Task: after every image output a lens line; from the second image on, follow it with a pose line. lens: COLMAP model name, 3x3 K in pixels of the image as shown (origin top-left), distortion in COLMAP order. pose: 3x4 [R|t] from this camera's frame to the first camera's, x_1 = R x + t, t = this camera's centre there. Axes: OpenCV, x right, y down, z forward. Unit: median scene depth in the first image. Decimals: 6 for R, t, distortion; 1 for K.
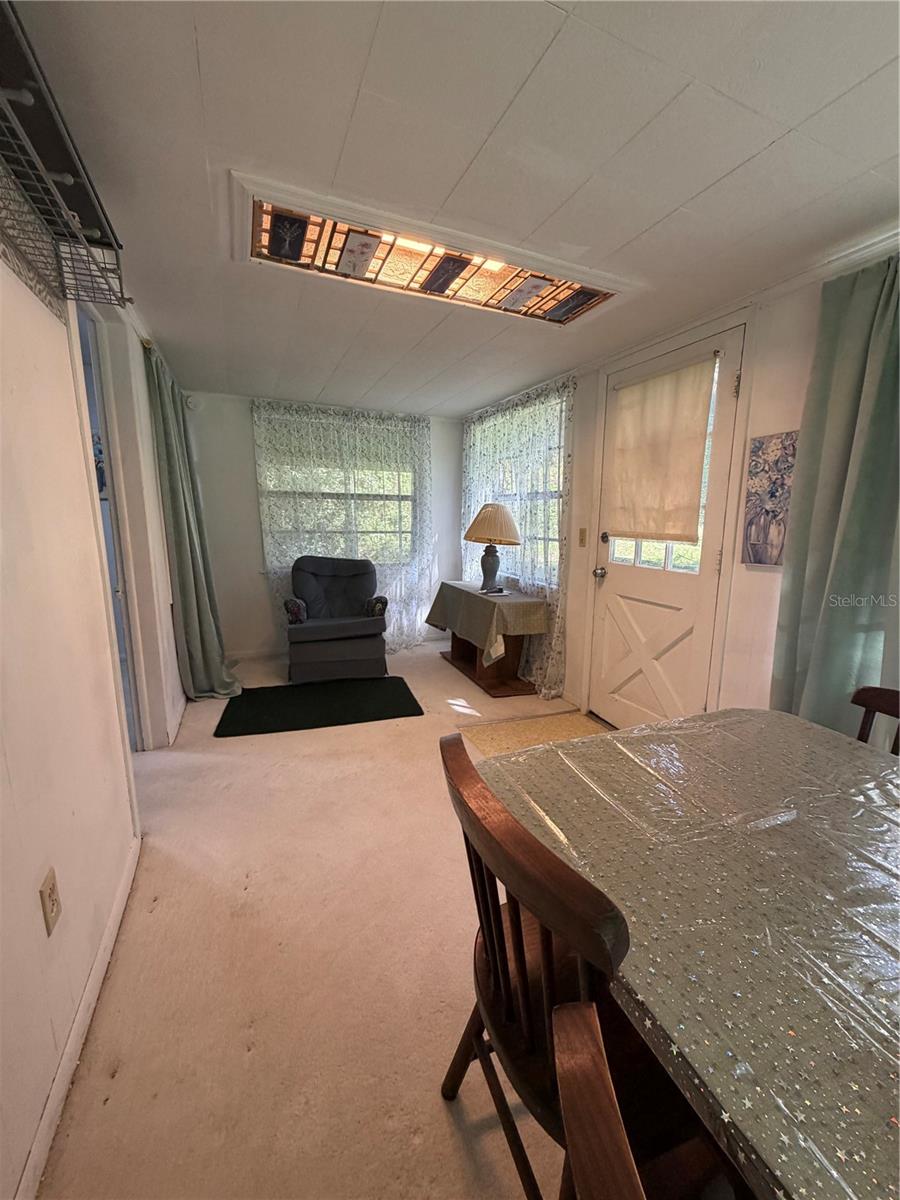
lens RADIAL K [[479.6, 0, 450.8], [0, 479.6, 602.8], [0, 0, 1]] dist [0.000298, 0.000117]
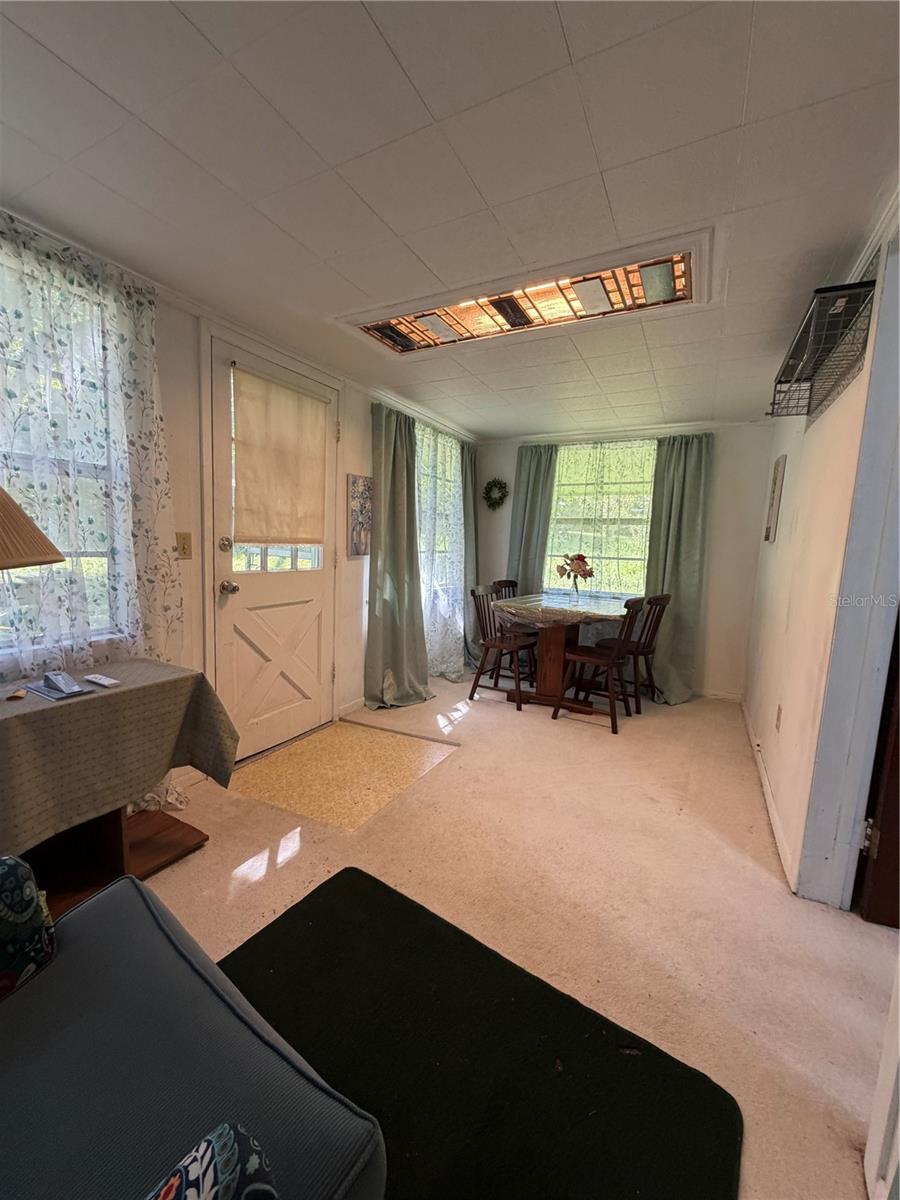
lens RADIAL K [[479.6, 0, 446.9], [0, 479.6, 599.0], [0, 0, 1]] dist [0.000298, 0.000117]
pose [[-0.625361, -0.134322, 0.768688, -0.624415], [0.091994, 0.965514, 0.243557, -0.241539], [-0.774894, 0.223026, -0.591438, 1.396255]]
